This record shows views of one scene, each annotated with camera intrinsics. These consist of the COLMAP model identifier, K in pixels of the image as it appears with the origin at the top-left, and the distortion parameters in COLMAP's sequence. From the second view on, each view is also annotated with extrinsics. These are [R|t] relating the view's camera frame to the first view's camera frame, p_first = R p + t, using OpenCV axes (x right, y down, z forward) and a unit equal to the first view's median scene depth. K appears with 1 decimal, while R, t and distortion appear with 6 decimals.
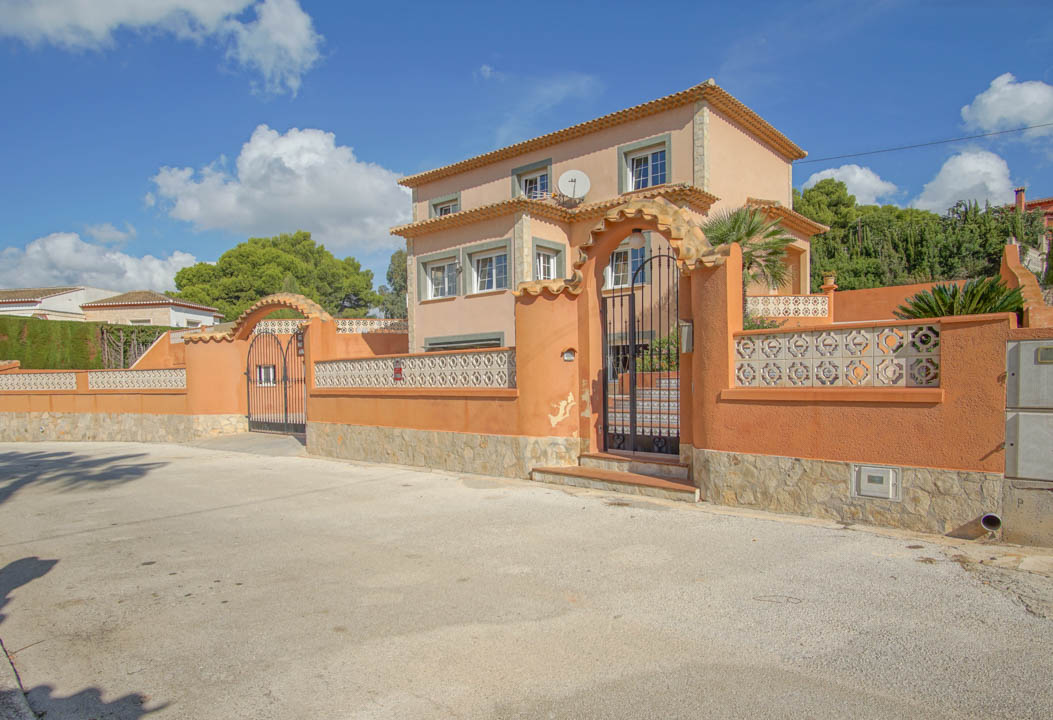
lens RADIAL K [[659.5, 0, 520.4], [0, 659.5, 412.4], [0, 0, 1]] dist [-0.020066, -0.000023]
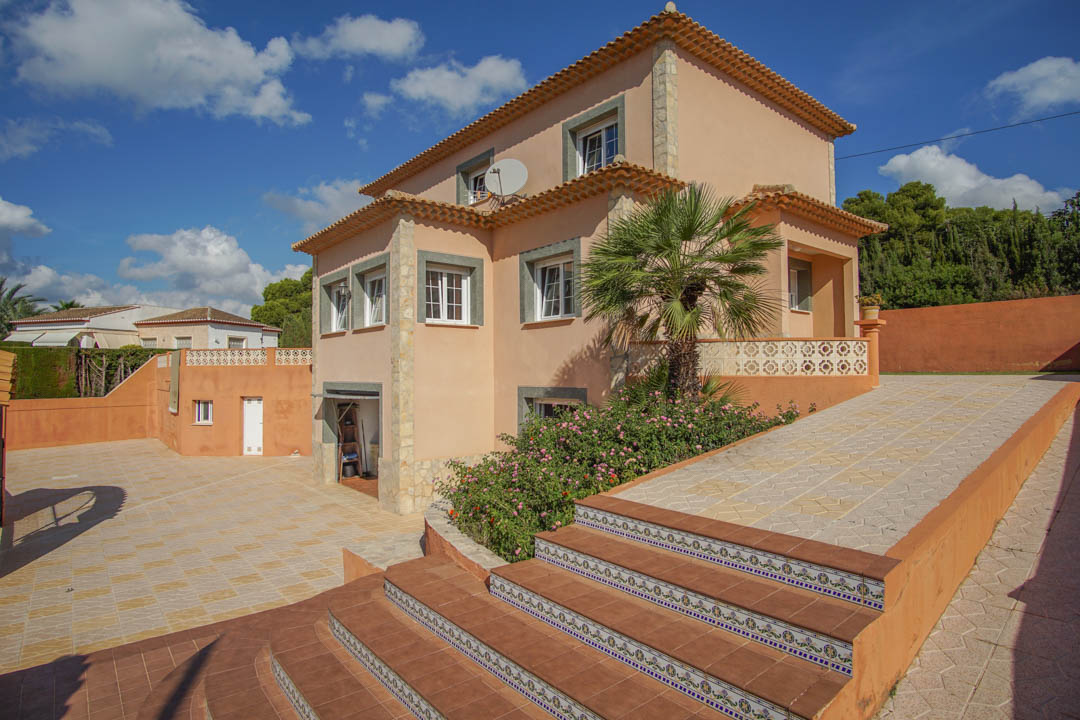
lens RADIAL K [[576.1, 0, 540.0], [0, 576.1, 360.0], [0, 0, 1]] dist [-0.019275, 0.002079]
pose [[0.987723, 0.005468, -0.156121, 0.163262], [-0.016395, 0.997496, -0.068790, -0.074059], [0.155354, 0.070505, 0.985340, 0.287263]]
